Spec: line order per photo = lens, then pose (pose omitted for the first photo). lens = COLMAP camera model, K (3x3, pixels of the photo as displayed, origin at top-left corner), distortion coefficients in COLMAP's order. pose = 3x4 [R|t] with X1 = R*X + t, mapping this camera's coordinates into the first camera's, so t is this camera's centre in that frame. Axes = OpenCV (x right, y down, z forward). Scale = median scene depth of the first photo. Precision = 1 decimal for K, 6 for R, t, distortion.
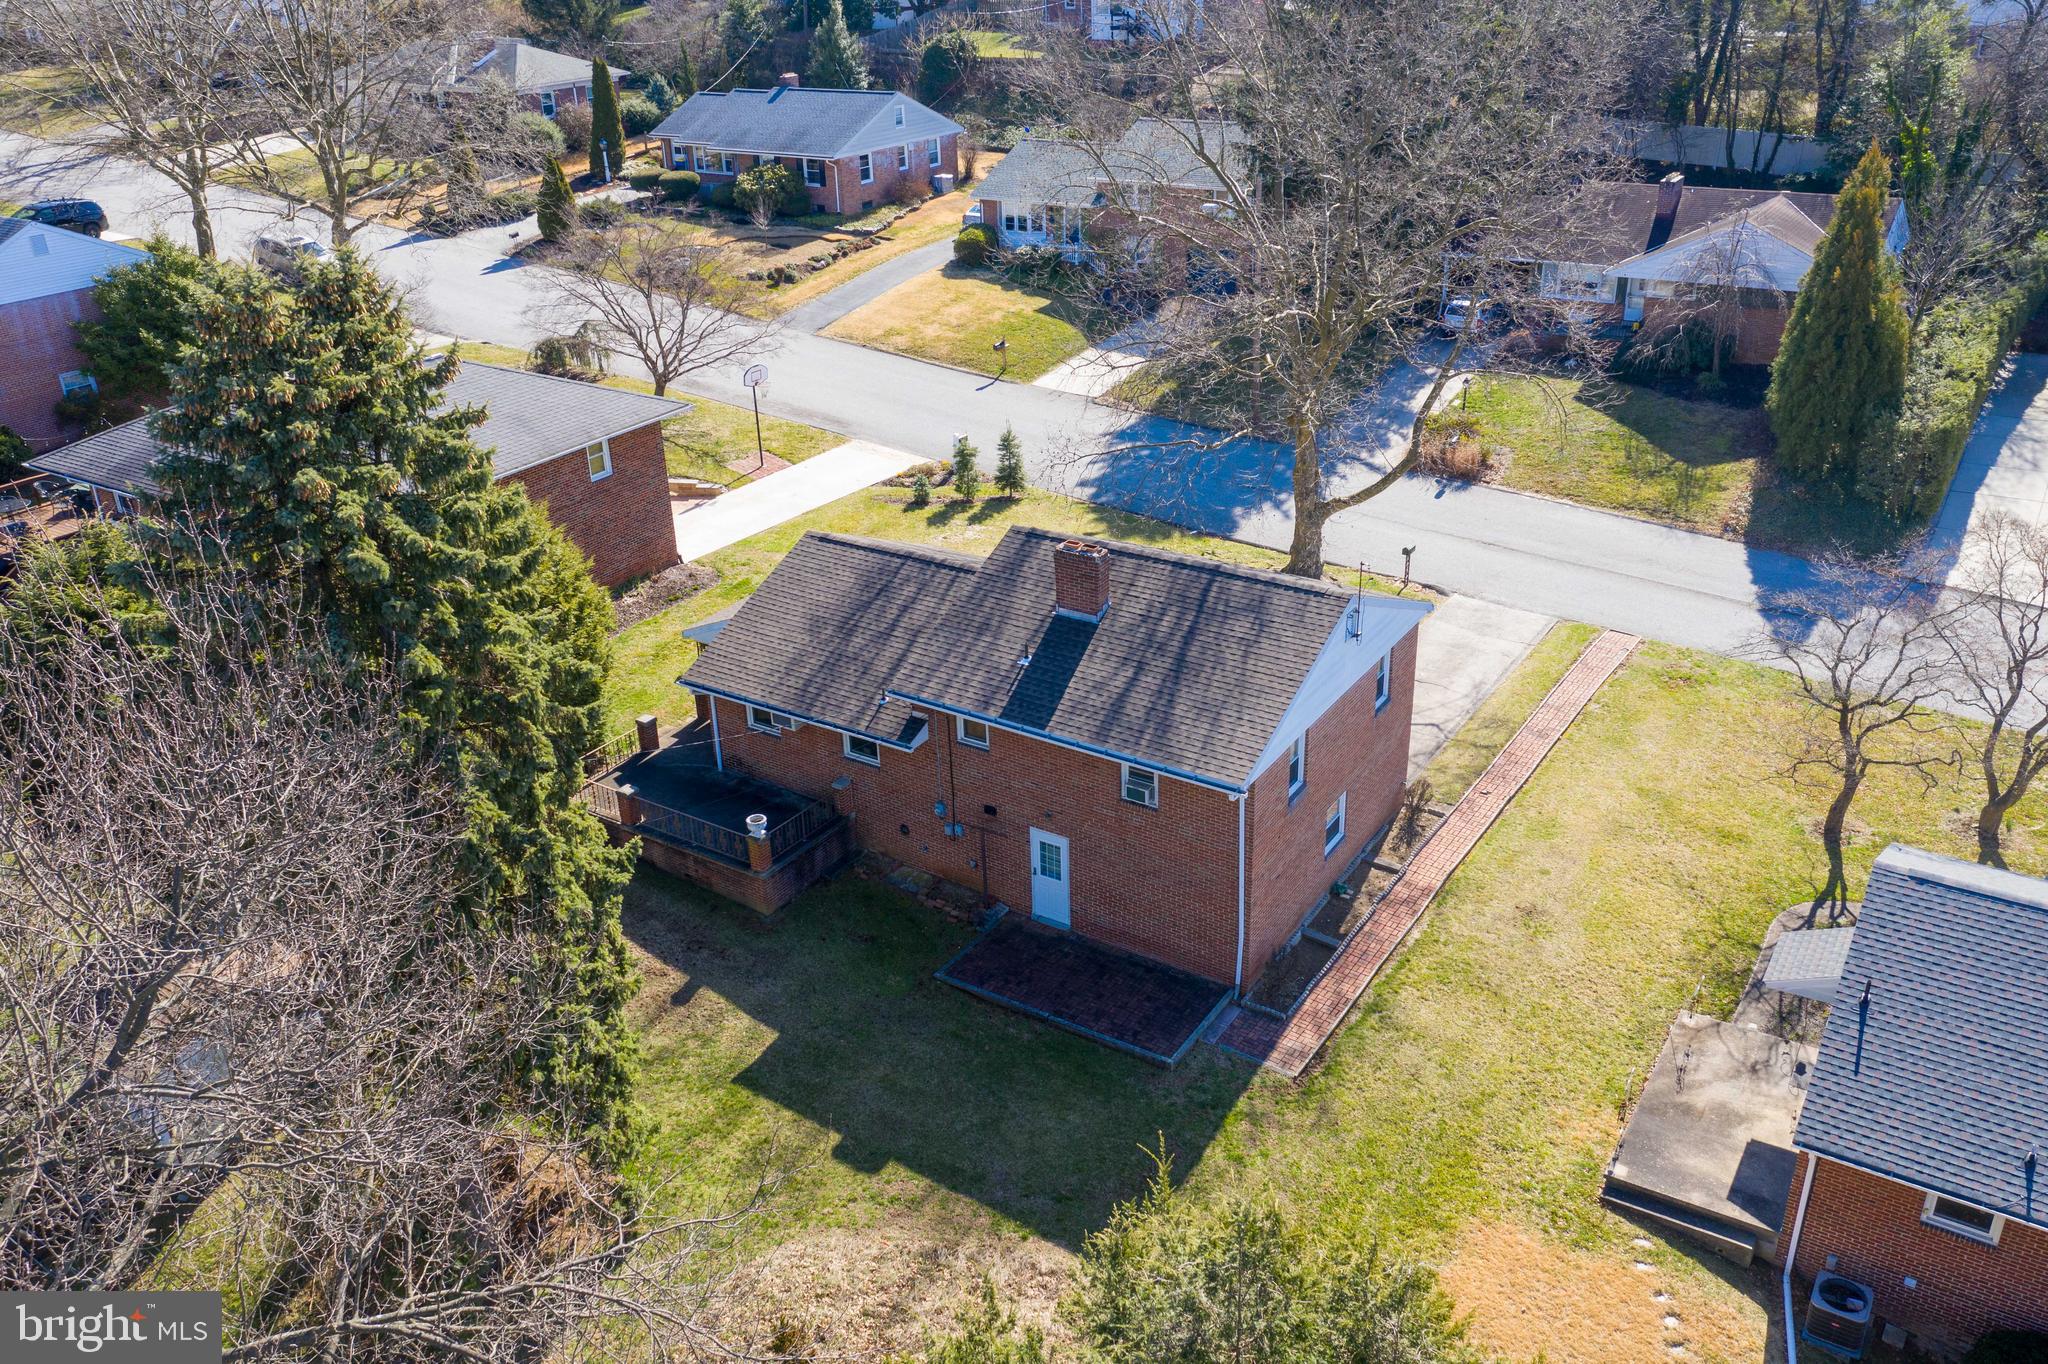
lens RADIAL K [[1631.1, 0, 1026.3], [0, 1631.1, 679.2], [0, 0, 1]] dist [0.002379, 0.000112]
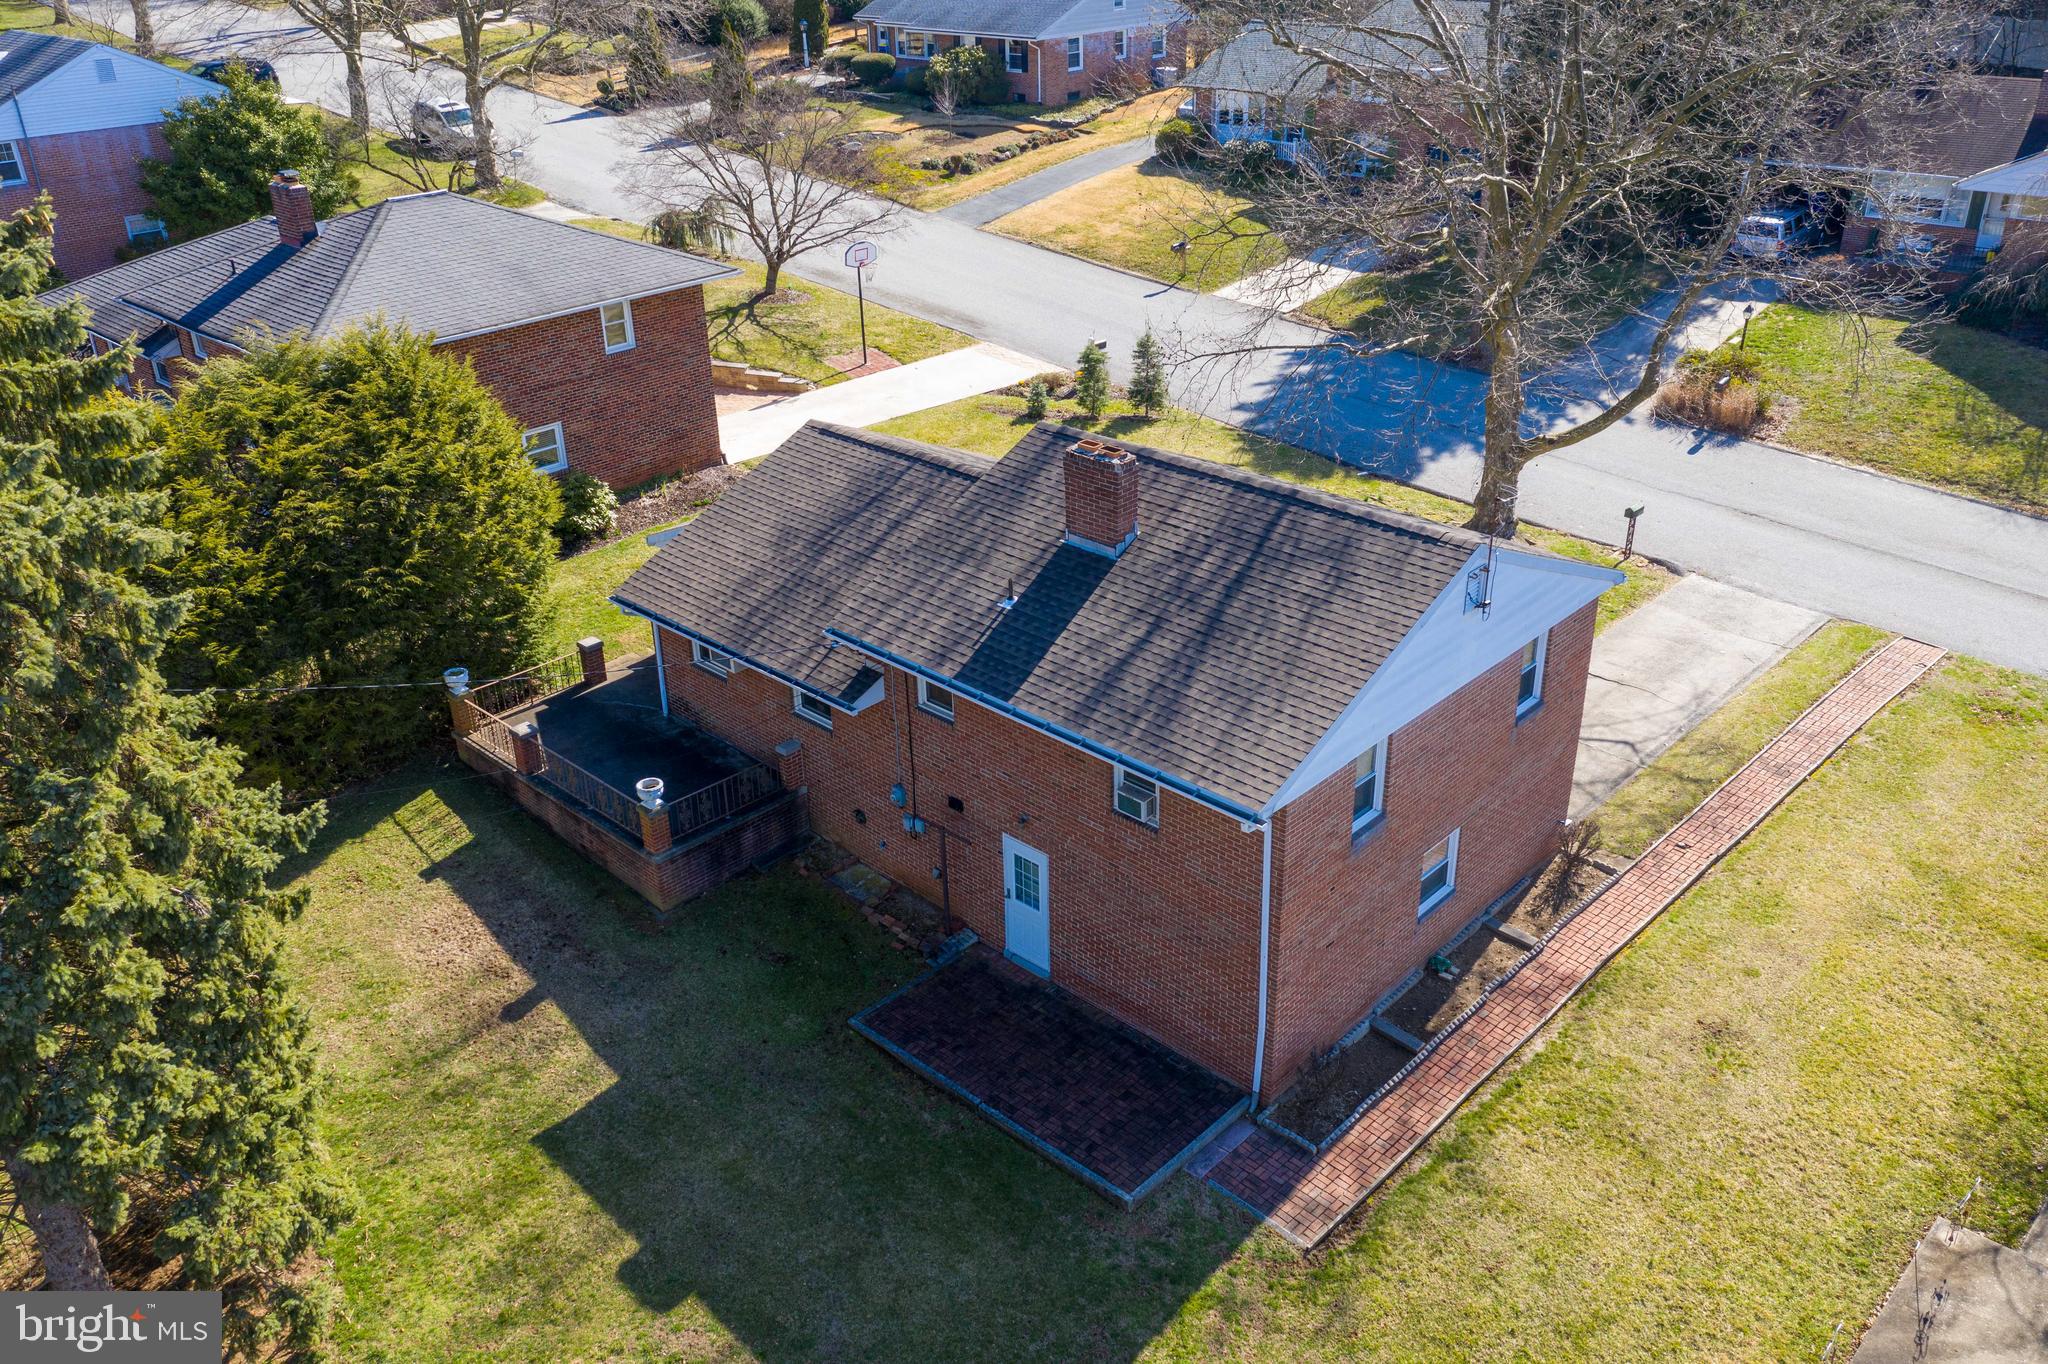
lens RADIAL K [[1631.1, 0, 1025.6], [0, 1631.1, 684.4], [0, 0, 1]] dist [0.002379, 0.000112]
pose [[0.982839, 0.089819, -0.161119, 0.109135], [-0.085308, 0.995750, 0.034709, -0.000969], [0.163552, -0.020369, 0.986324, 0.254828]]
